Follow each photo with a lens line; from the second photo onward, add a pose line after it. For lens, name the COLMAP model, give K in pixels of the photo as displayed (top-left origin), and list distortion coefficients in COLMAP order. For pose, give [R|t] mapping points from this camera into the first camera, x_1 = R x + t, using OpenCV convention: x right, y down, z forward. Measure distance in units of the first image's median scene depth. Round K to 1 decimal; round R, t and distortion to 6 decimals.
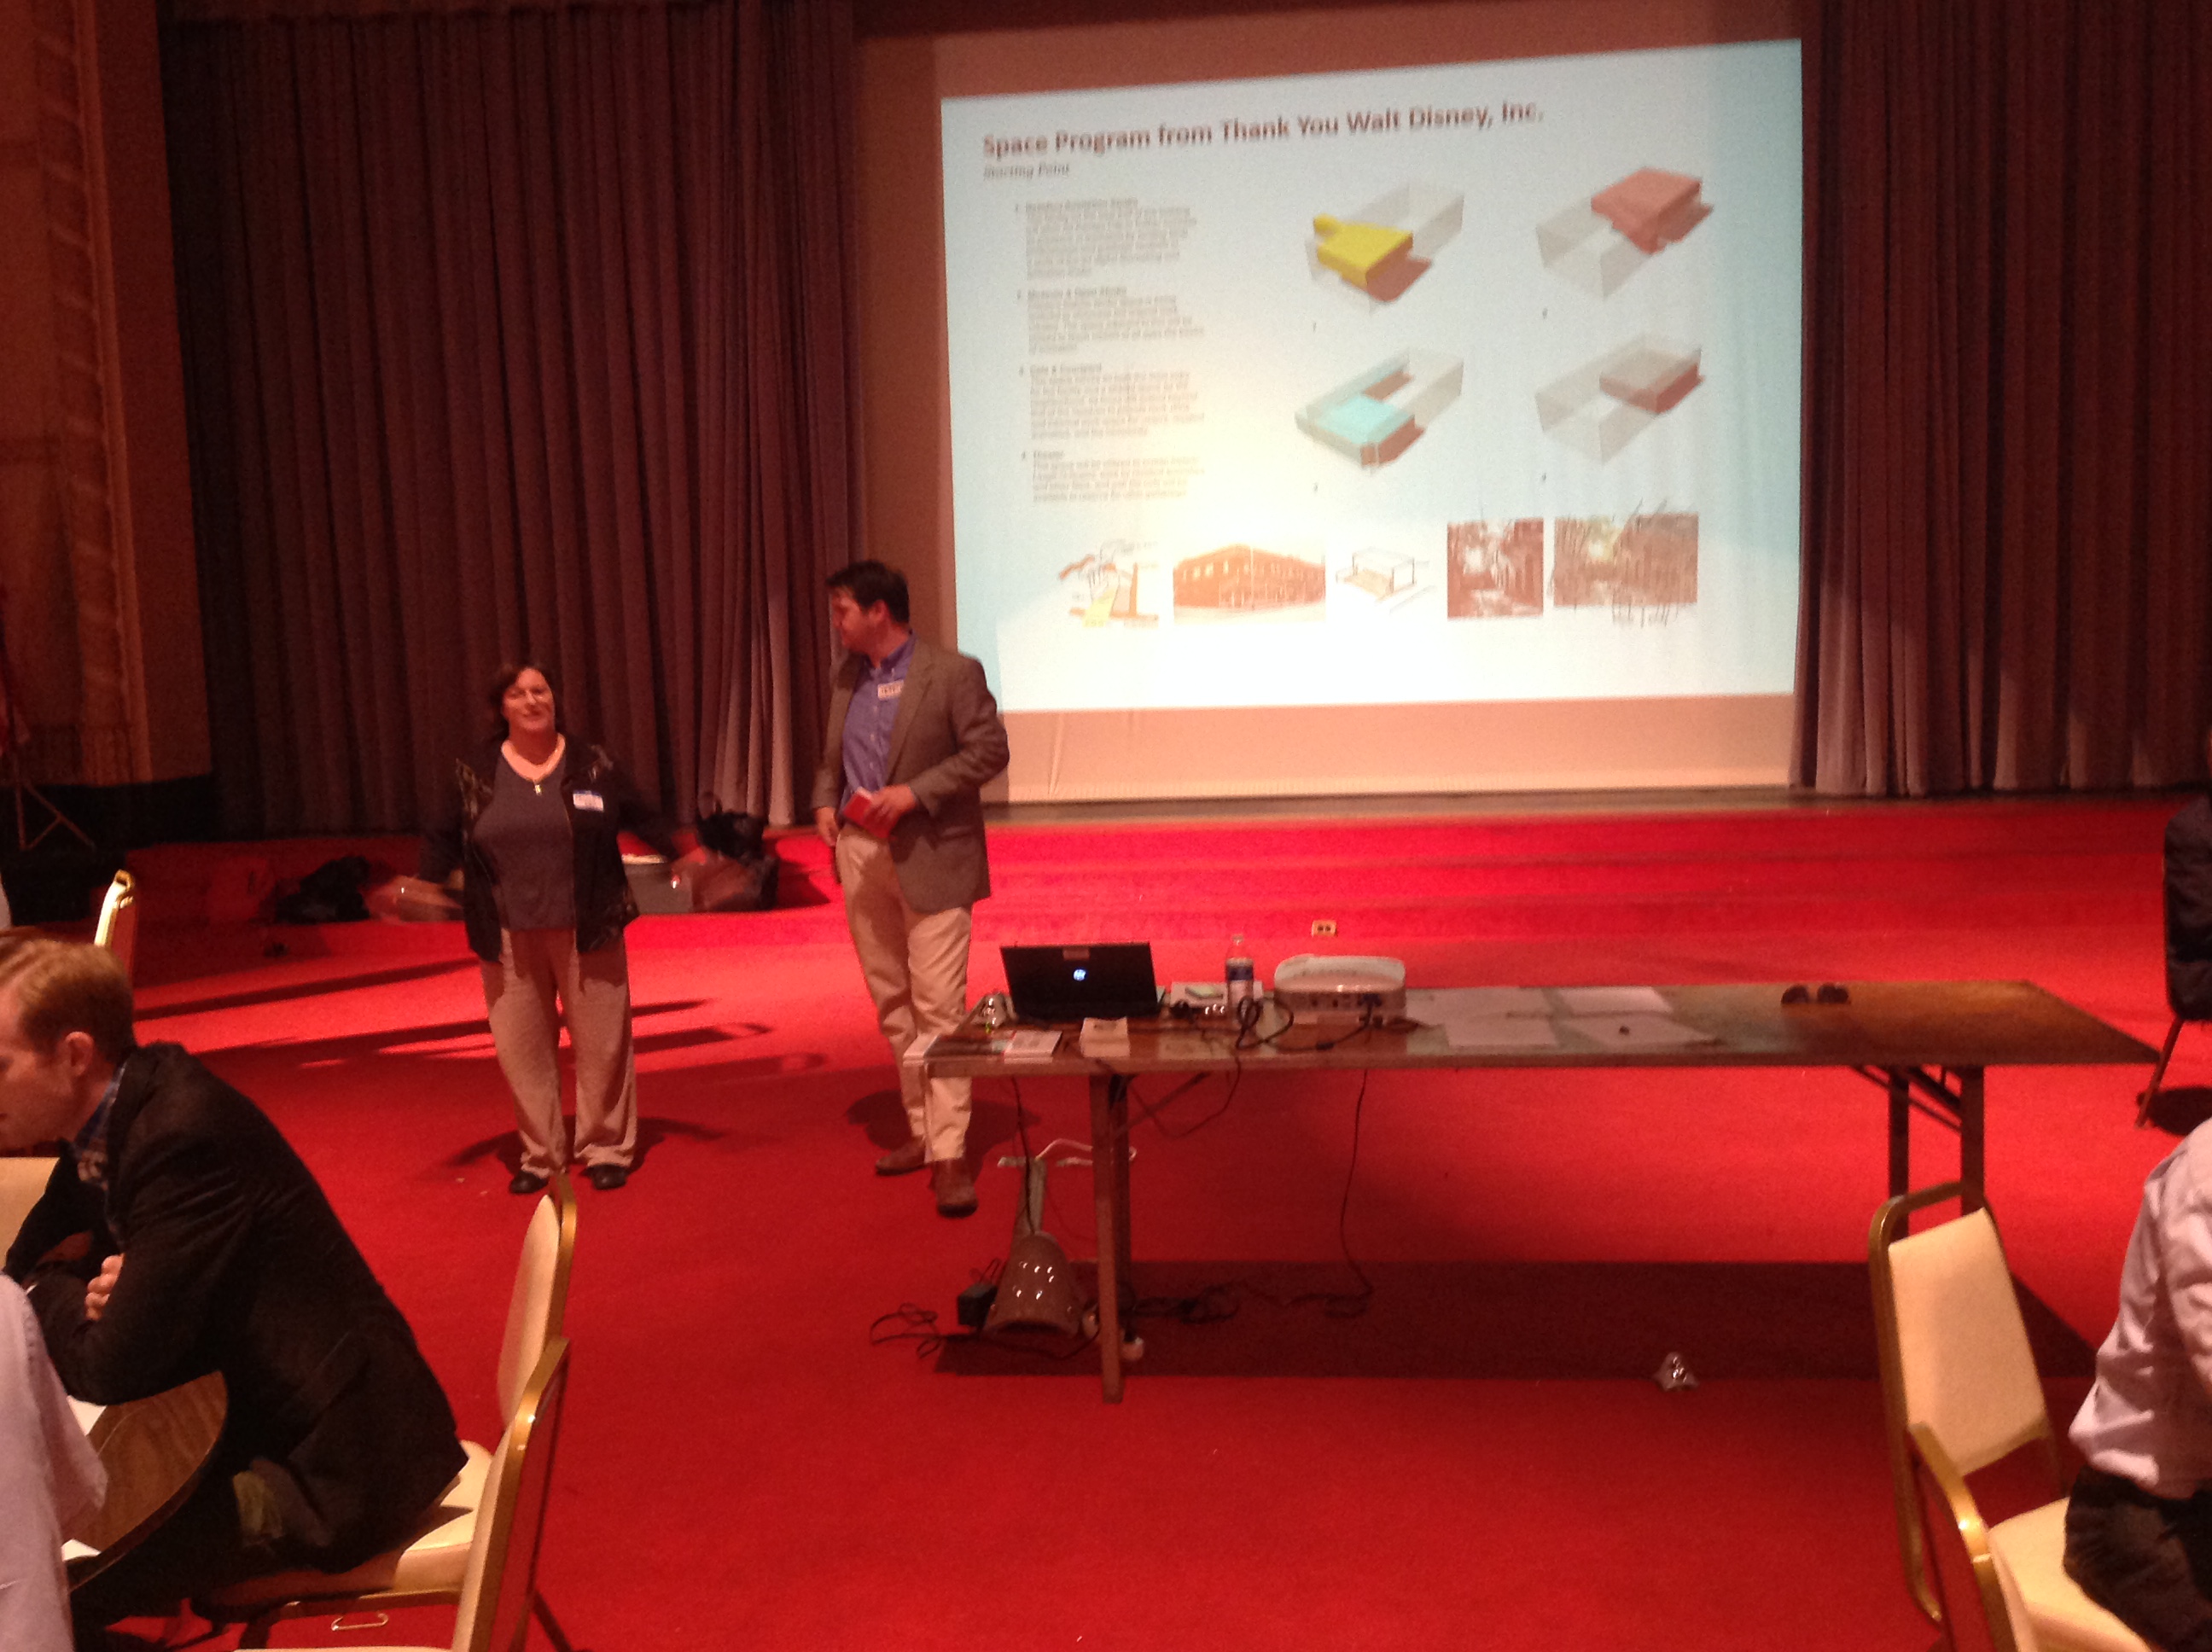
lens RADIAL K [[2186.4, 0, 1107.7], [0, 2186.4, 835.6], [0, 0, 1]] dist [0.068370, 0.000000]
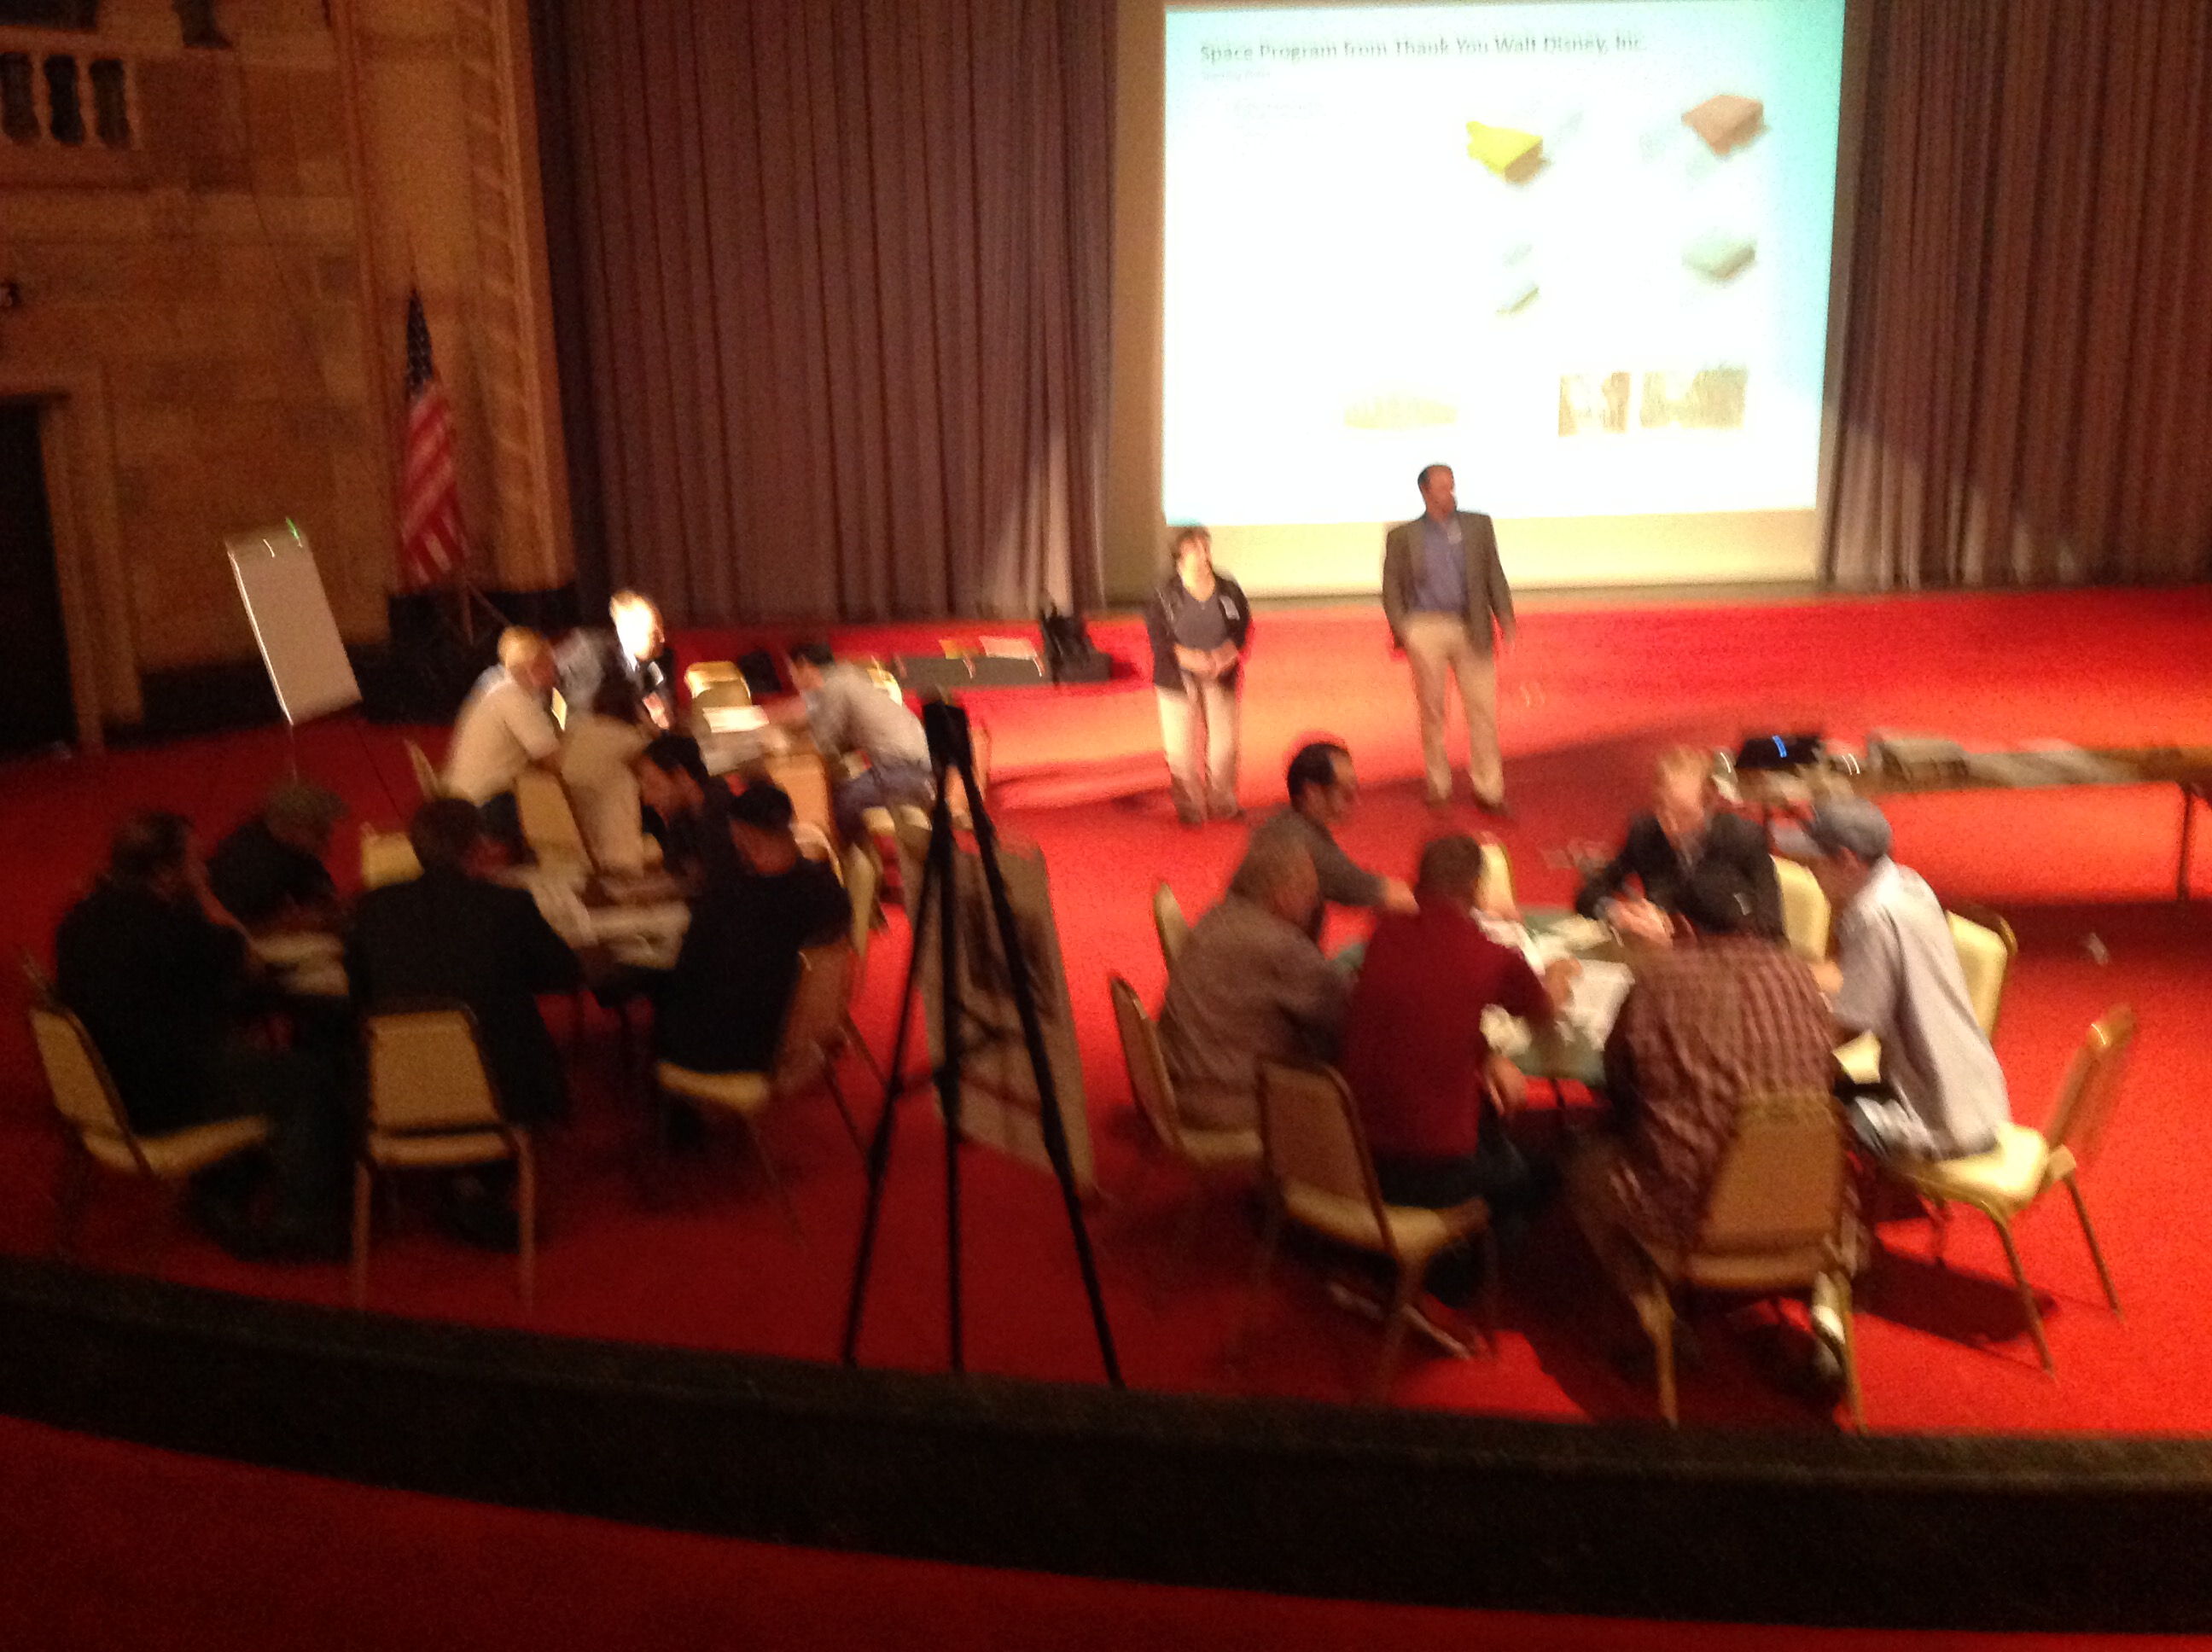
lens RADIAL K [[2186.4, 0, 1128.1], [0, 2186.4, 825.5], [0, 0, 1]] dist [0.068370, 0.000000]
pose [[0.983554, -0.030102, 0.178087, -0.335063], [0.010362, 0.993794, 0.110752, -0.022960], [-0.180316, -0.107086, 0.977762, -0.239333]]
